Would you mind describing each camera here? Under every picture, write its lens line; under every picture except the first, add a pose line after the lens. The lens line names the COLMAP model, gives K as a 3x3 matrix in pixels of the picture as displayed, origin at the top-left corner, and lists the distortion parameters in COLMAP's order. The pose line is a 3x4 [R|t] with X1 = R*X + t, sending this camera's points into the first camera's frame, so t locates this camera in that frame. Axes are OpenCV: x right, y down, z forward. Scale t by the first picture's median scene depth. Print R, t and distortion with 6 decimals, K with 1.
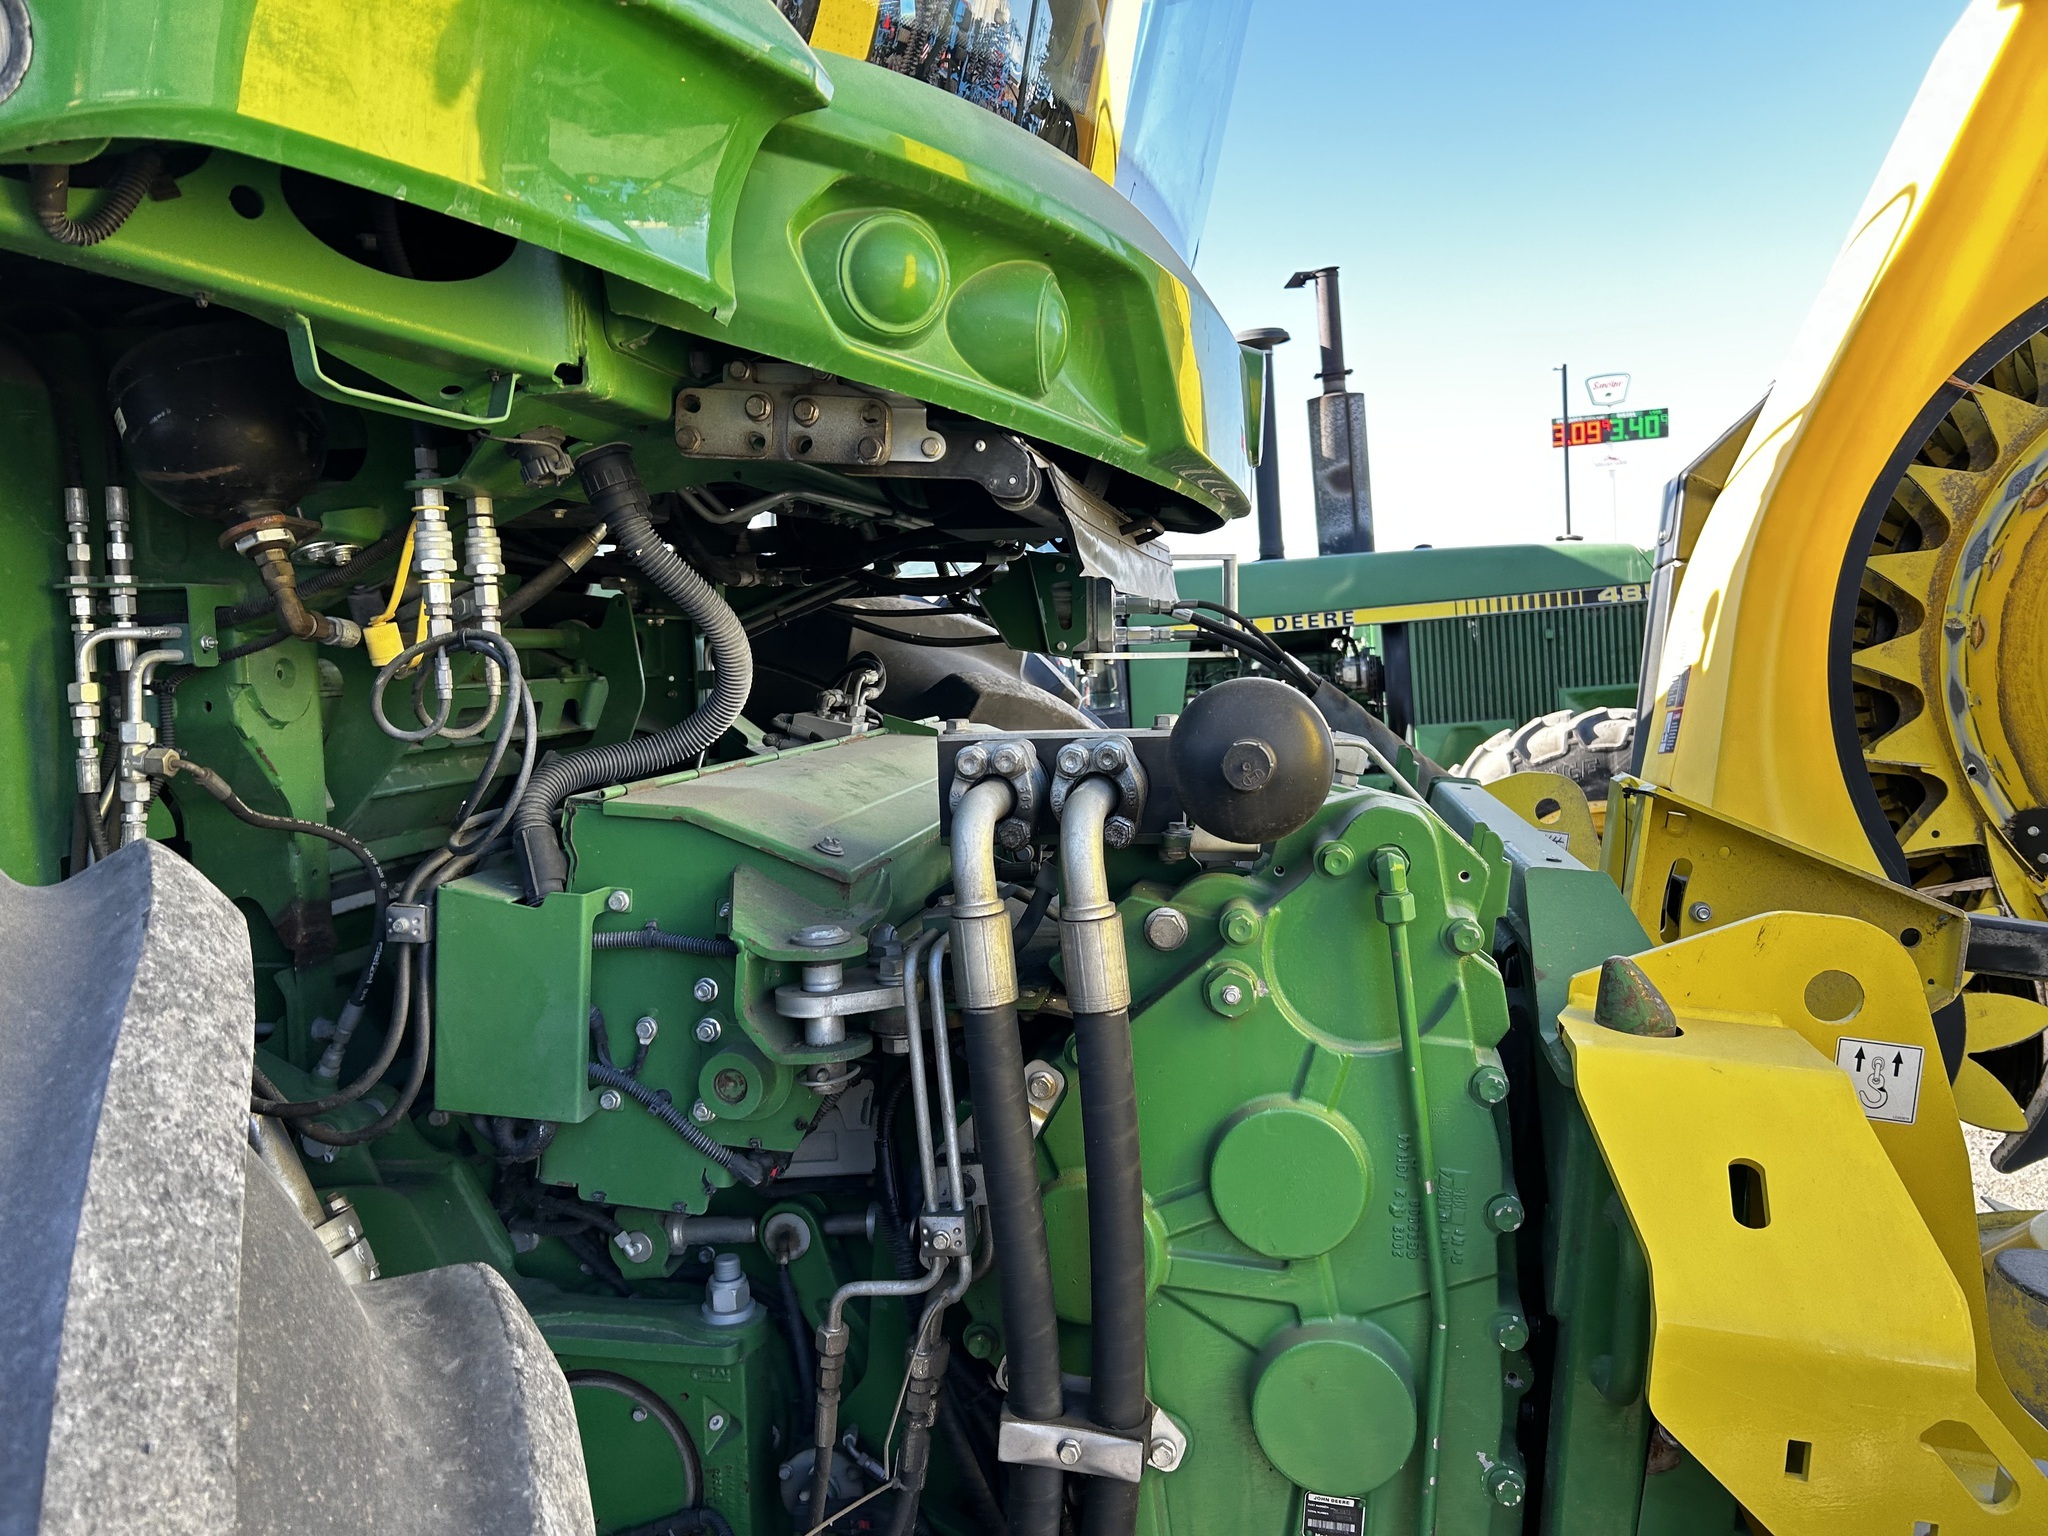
lens RADIAL K [[1577.9, 0, 1024.0], [0, 1577.9, 768.0], [0, 0, 1]] dist [0.053162, -0.055515]
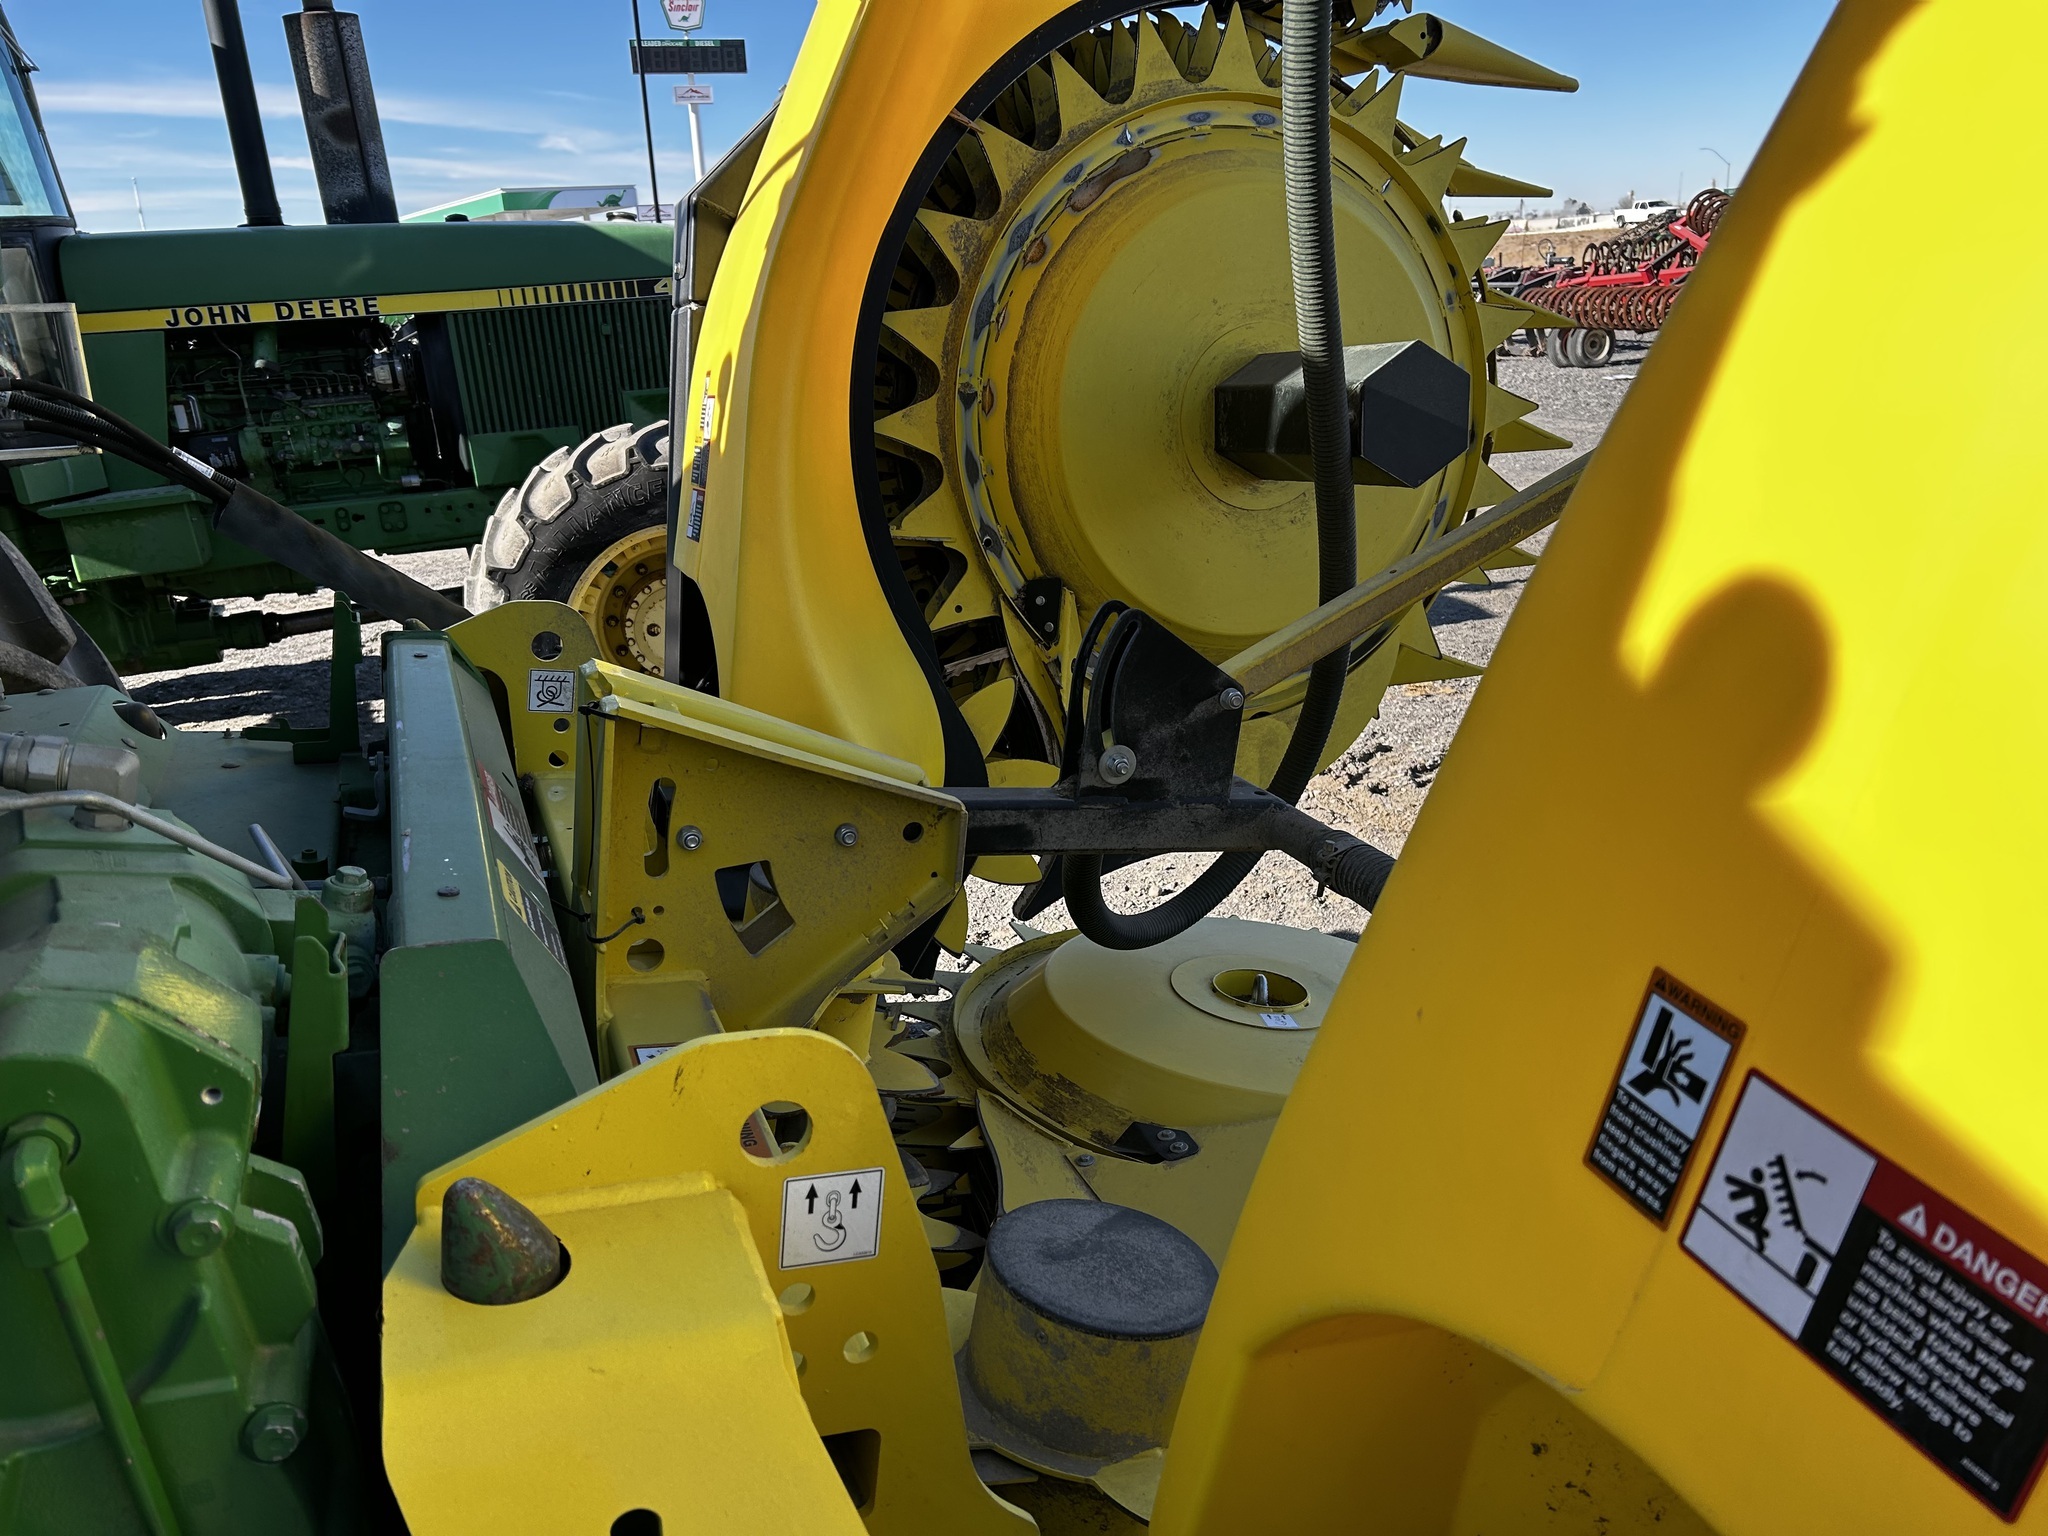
lens RADIAL K [[1541.5, 0, 1030.2], [0, 1541.5, 779.6], [0, 0, 1]] dist [0.043667, -0.038510]
pose [[0.856352, -0.144851, 0.495661, 0.120059], [0.024416, 0.970137, 0.241327, -0.084894], [-0.515815, -0.194559, 0.834315, 0.158386]]
